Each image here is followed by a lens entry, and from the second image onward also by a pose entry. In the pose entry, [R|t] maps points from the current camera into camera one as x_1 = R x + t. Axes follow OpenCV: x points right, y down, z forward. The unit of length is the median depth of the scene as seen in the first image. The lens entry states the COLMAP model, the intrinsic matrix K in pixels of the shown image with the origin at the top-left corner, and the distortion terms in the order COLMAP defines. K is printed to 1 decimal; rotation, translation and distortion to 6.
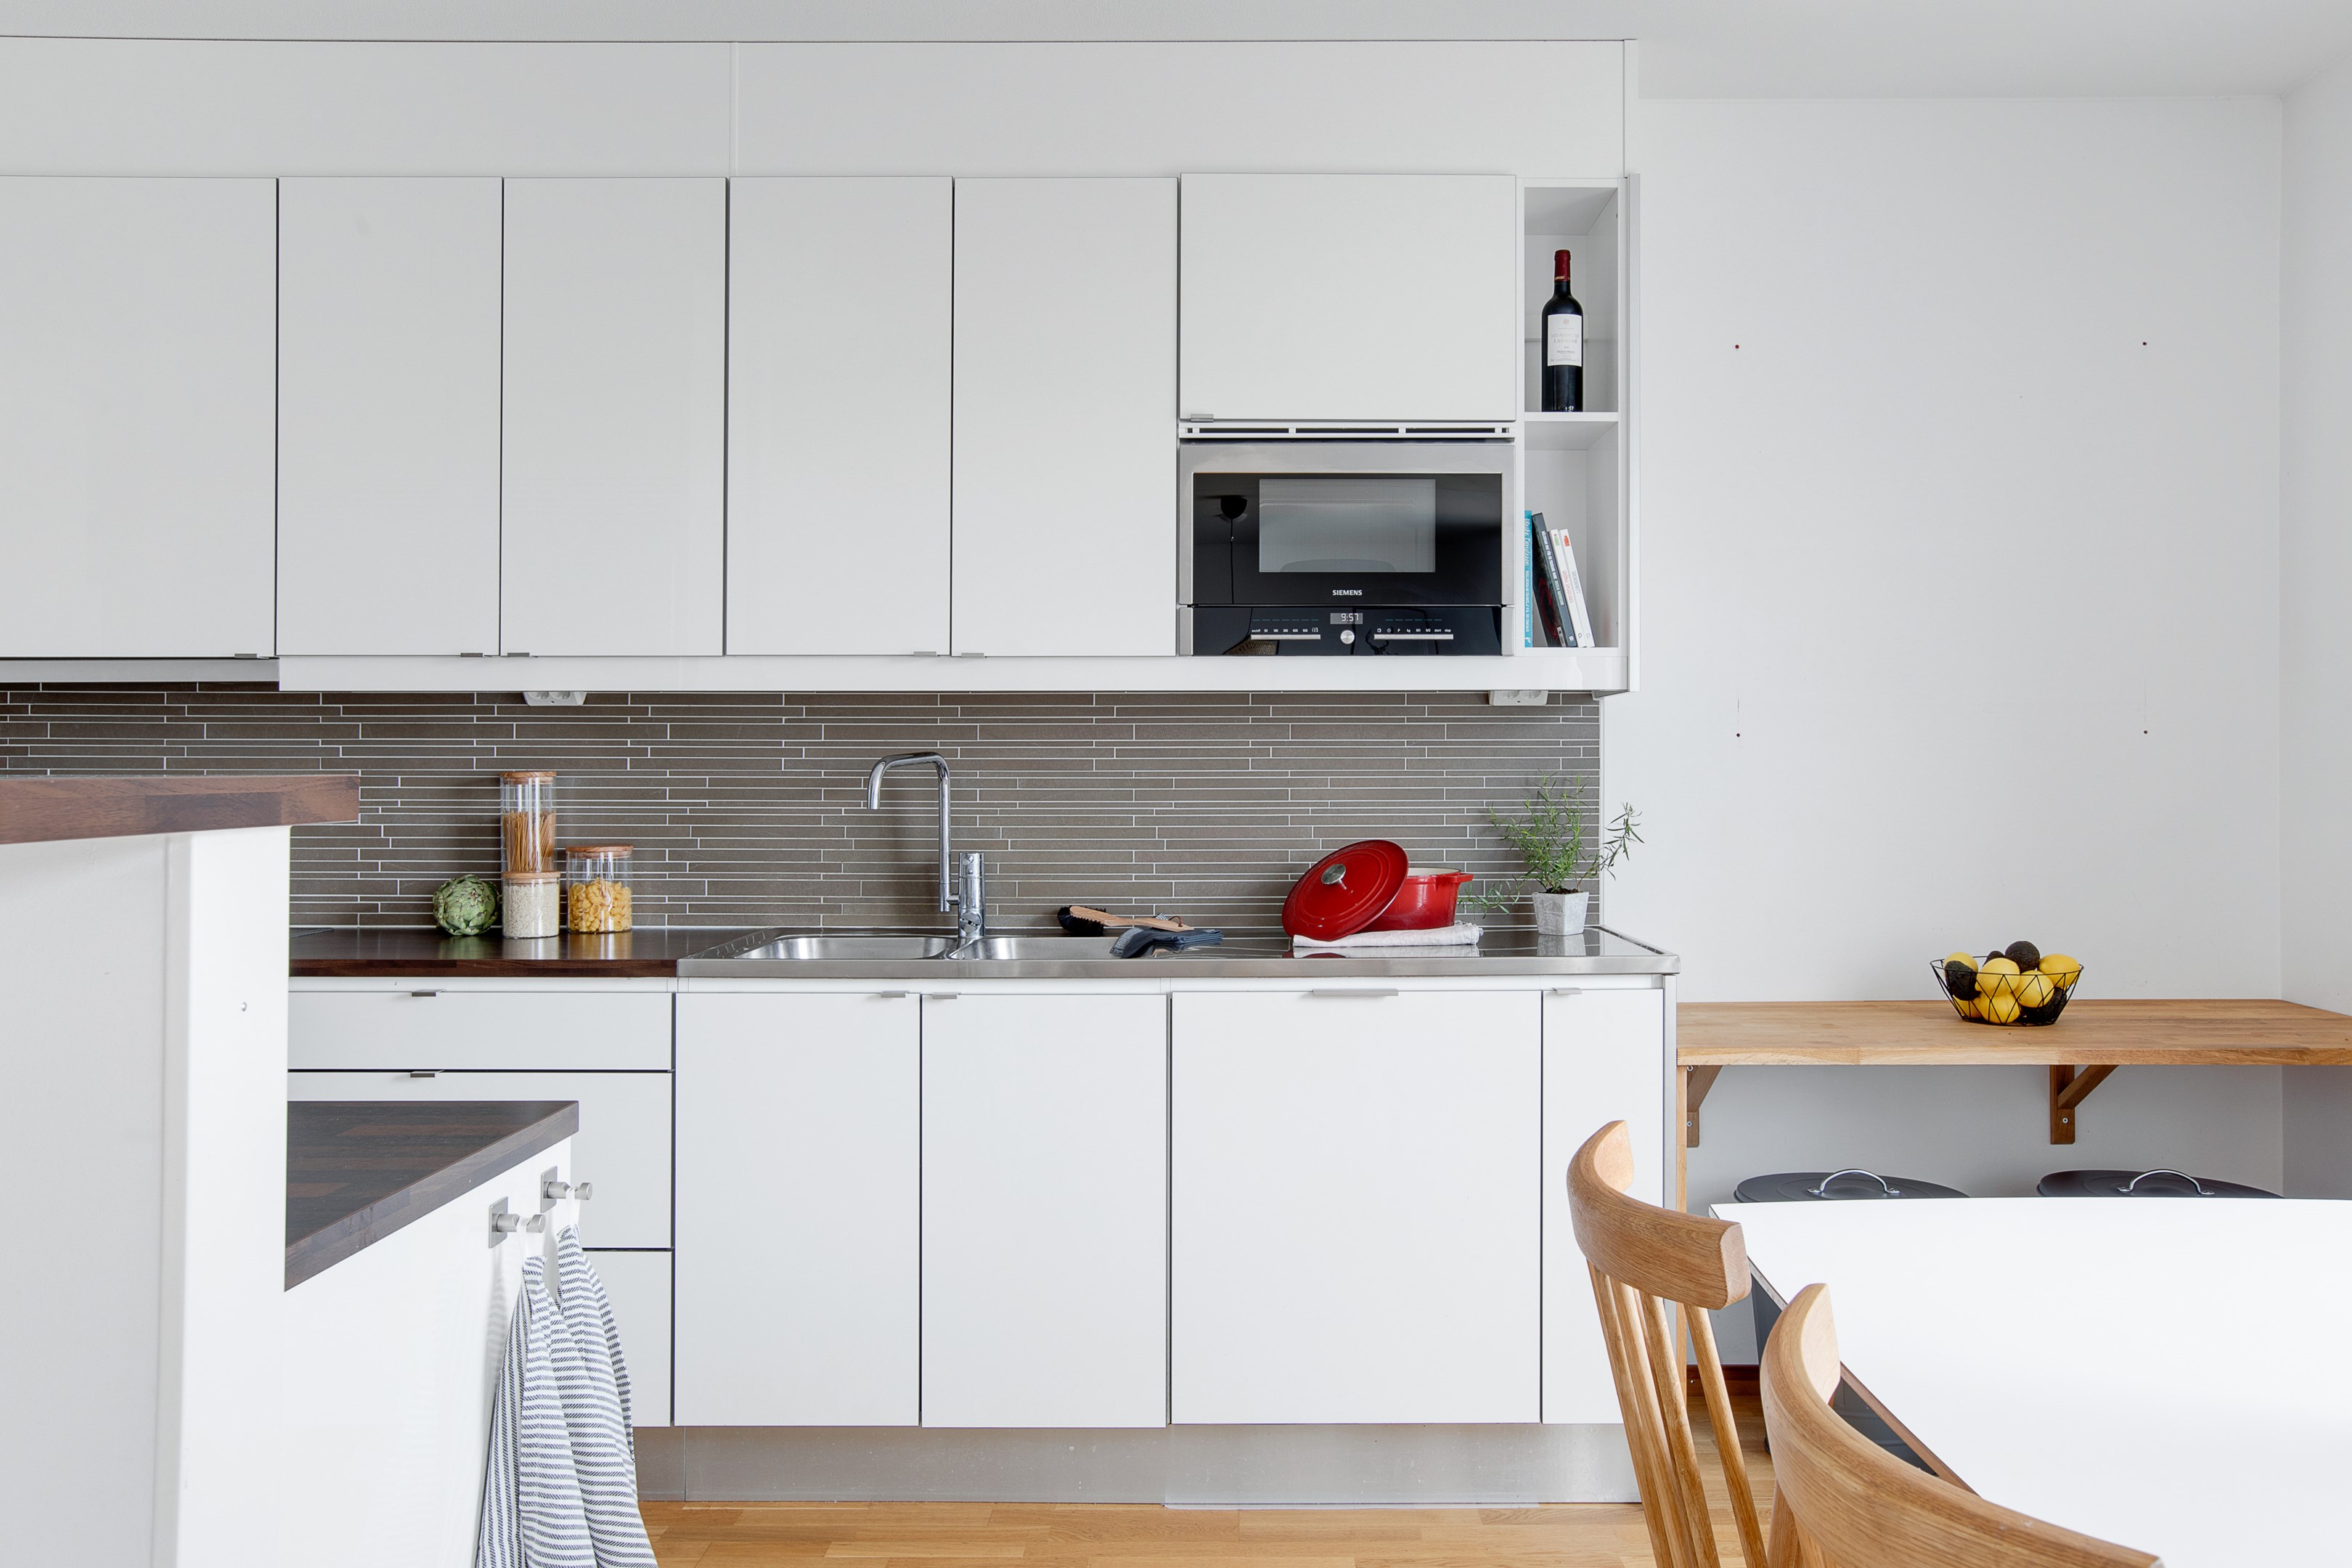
lens RADIAL K [[1741.3, 0, 1110.3], [0, 1741.3, 721.3], [0, 0, 1]] dist [-0.009009, 0.028756]
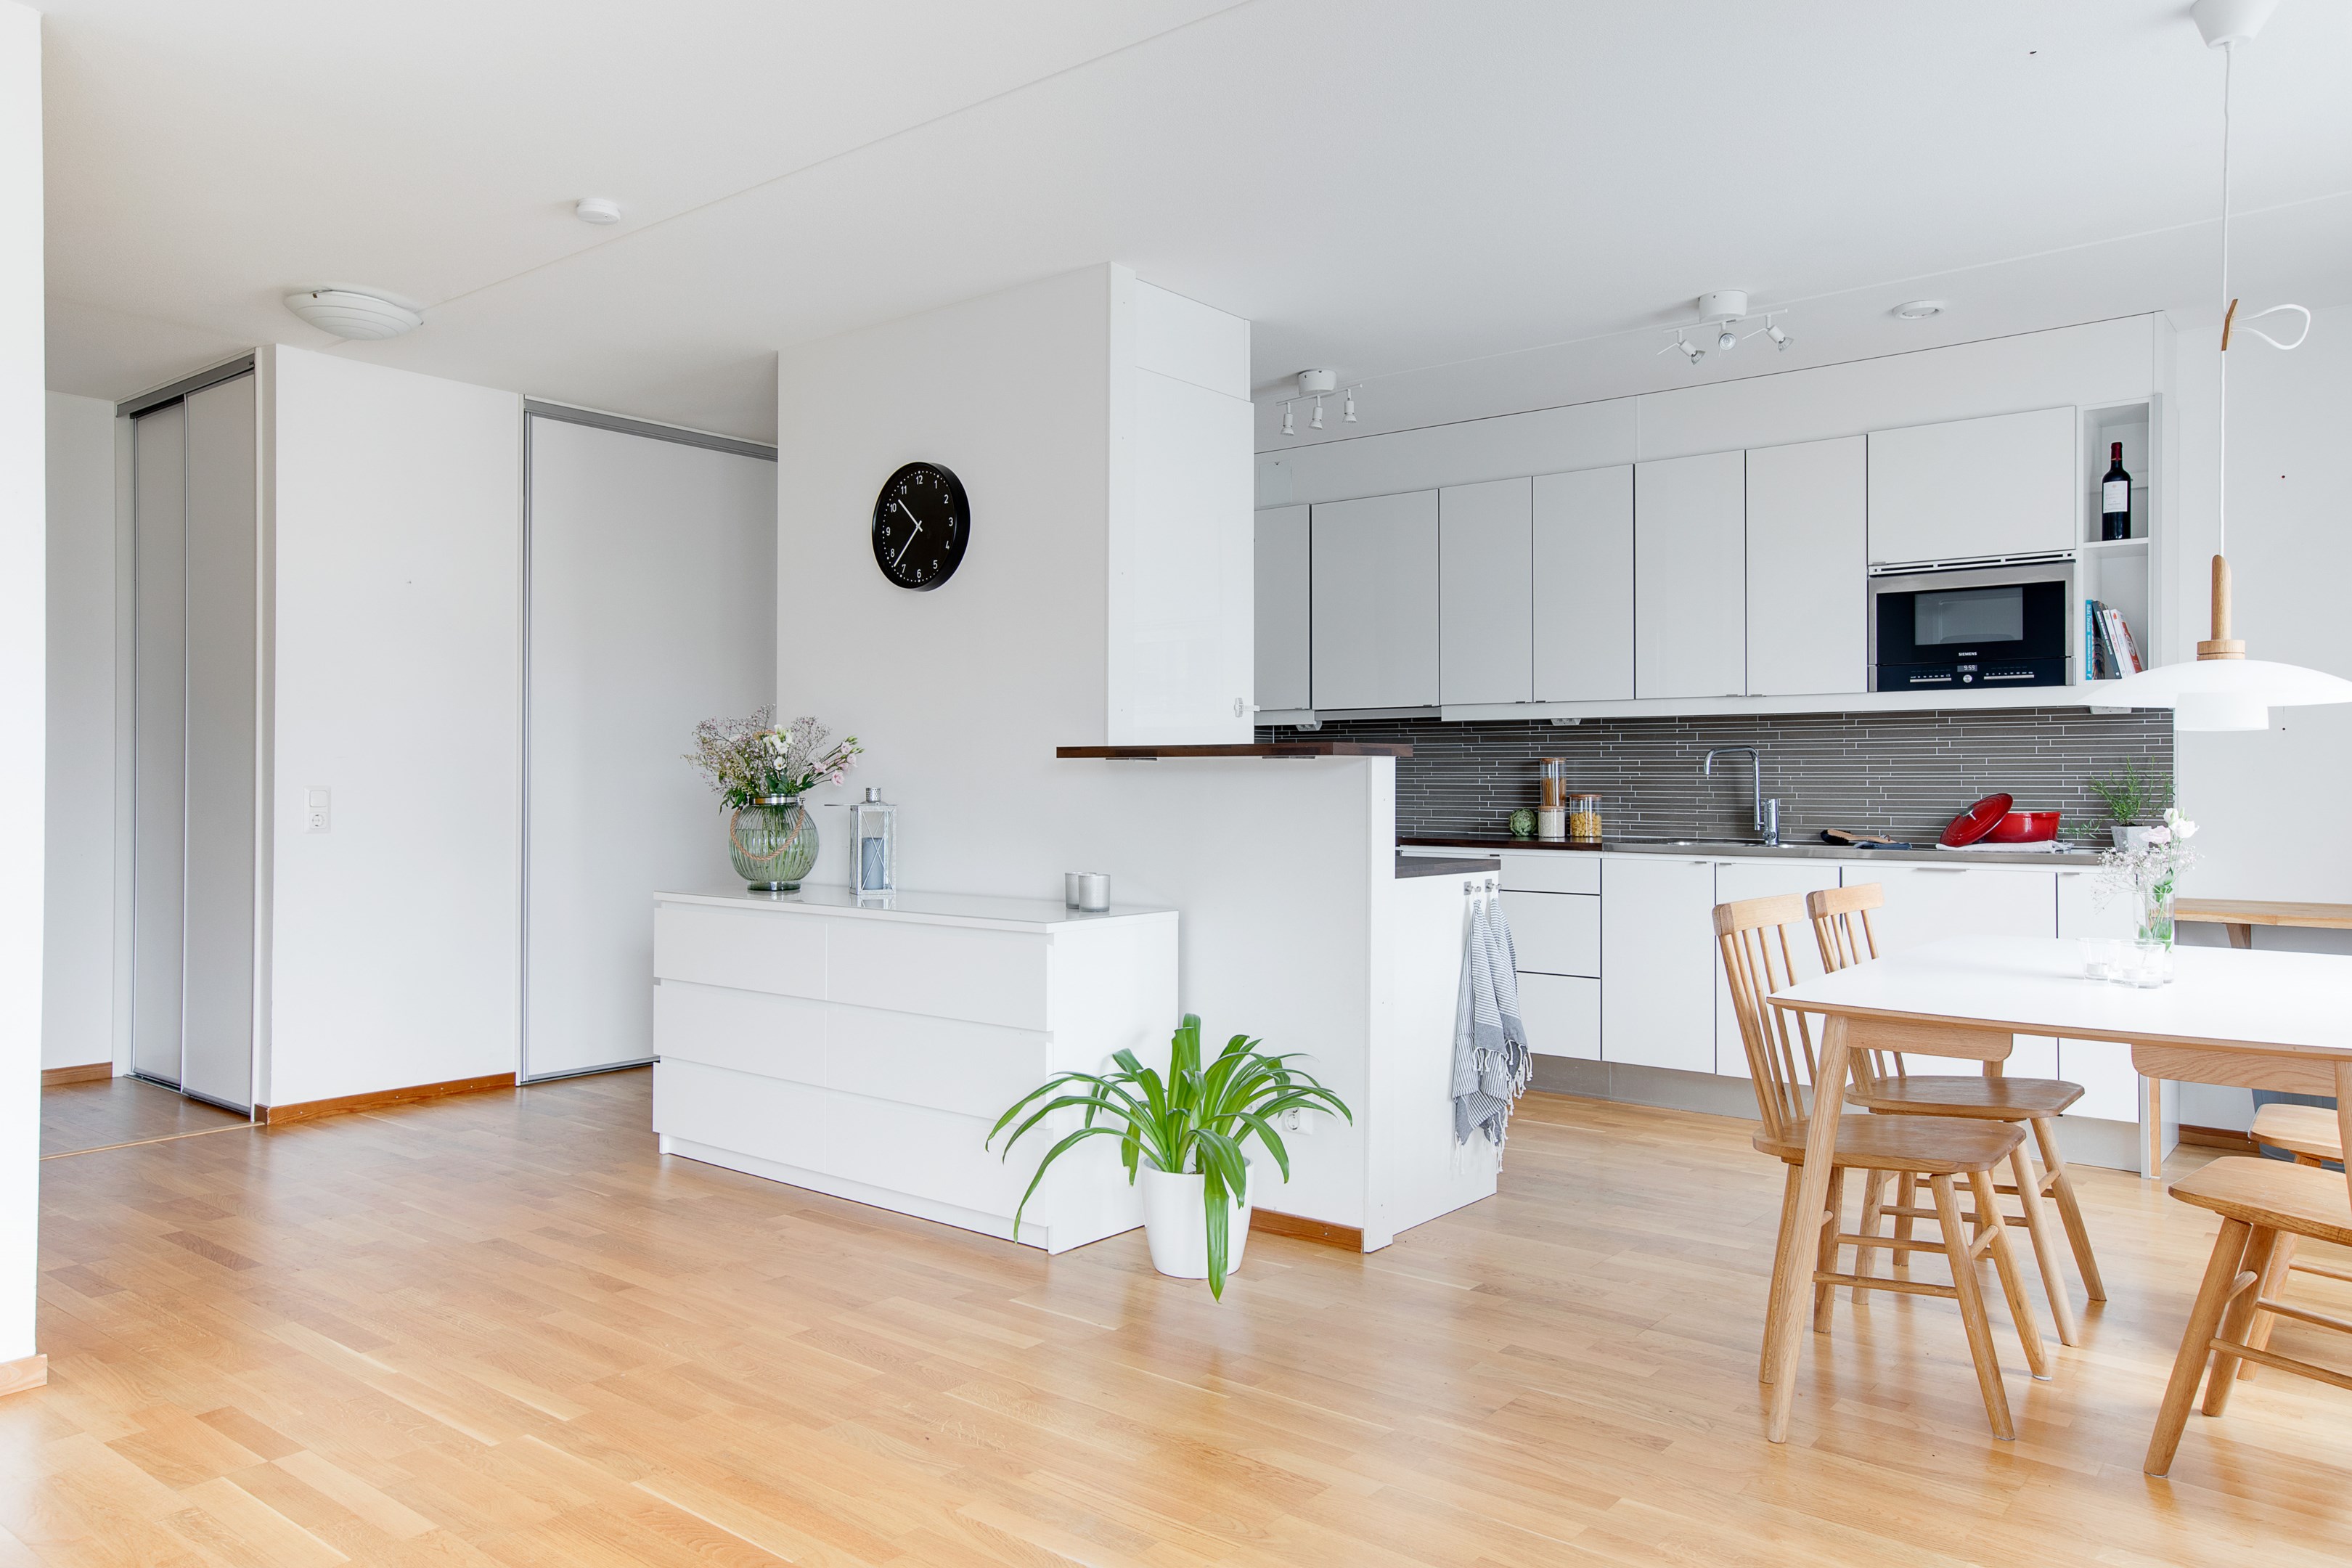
lens RADIAL K [[1635.2, 0, 1176.8], [0, 1635.2, 785.7], [0, 0, 1]] dist [-0.026270, 0.035794]
pose [[0.787498, 0.002977, -0.616311, 0.513356], [0.014417, 0.999626, 0.023250, 0.010753], [0.616149, -0.027195, 0.787160, -0.803344]]
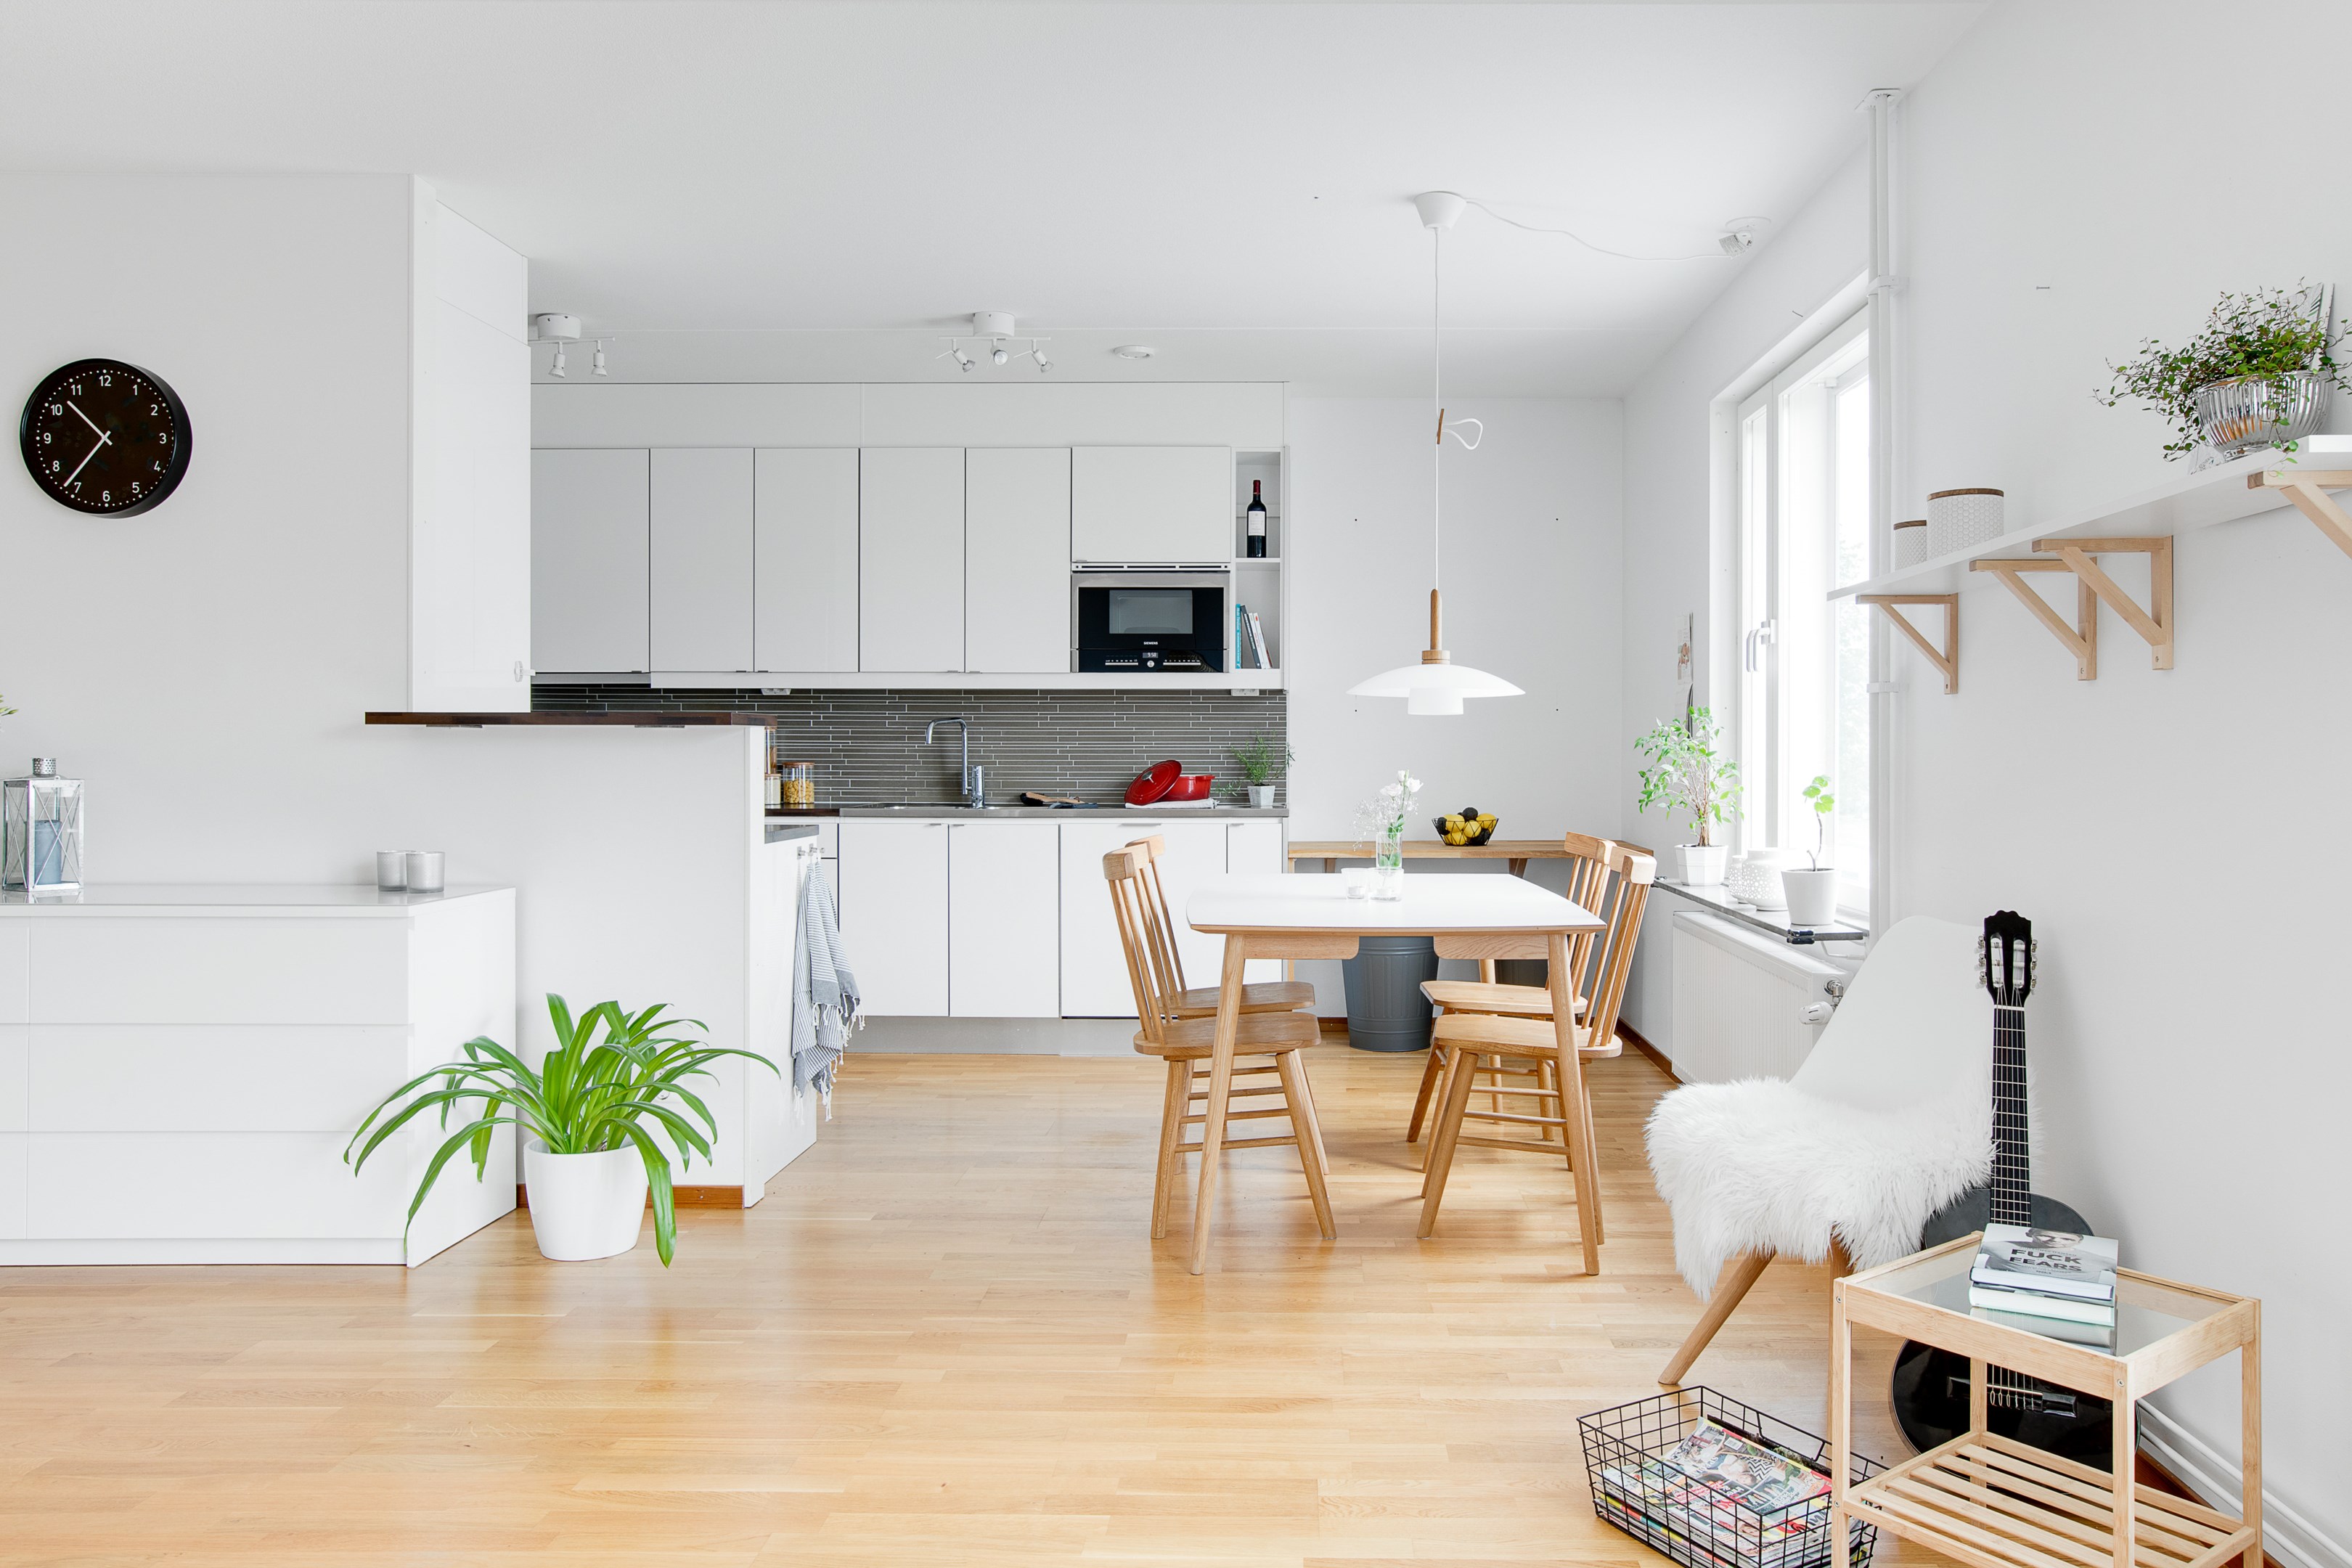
lens RADIAL K [[1739.6, 0, 1269.7], [0, 1739.6, 783.0], [0, 0, 1]] dist [-0.026933, 0.030082]
pose [[0.999647, 0.001687, 0.026527, 0.219467], [-0.002870, 0.998999, 0.044636, 0.001799], [-0.026425, -0.044696, 0.998651, -1.115417]]
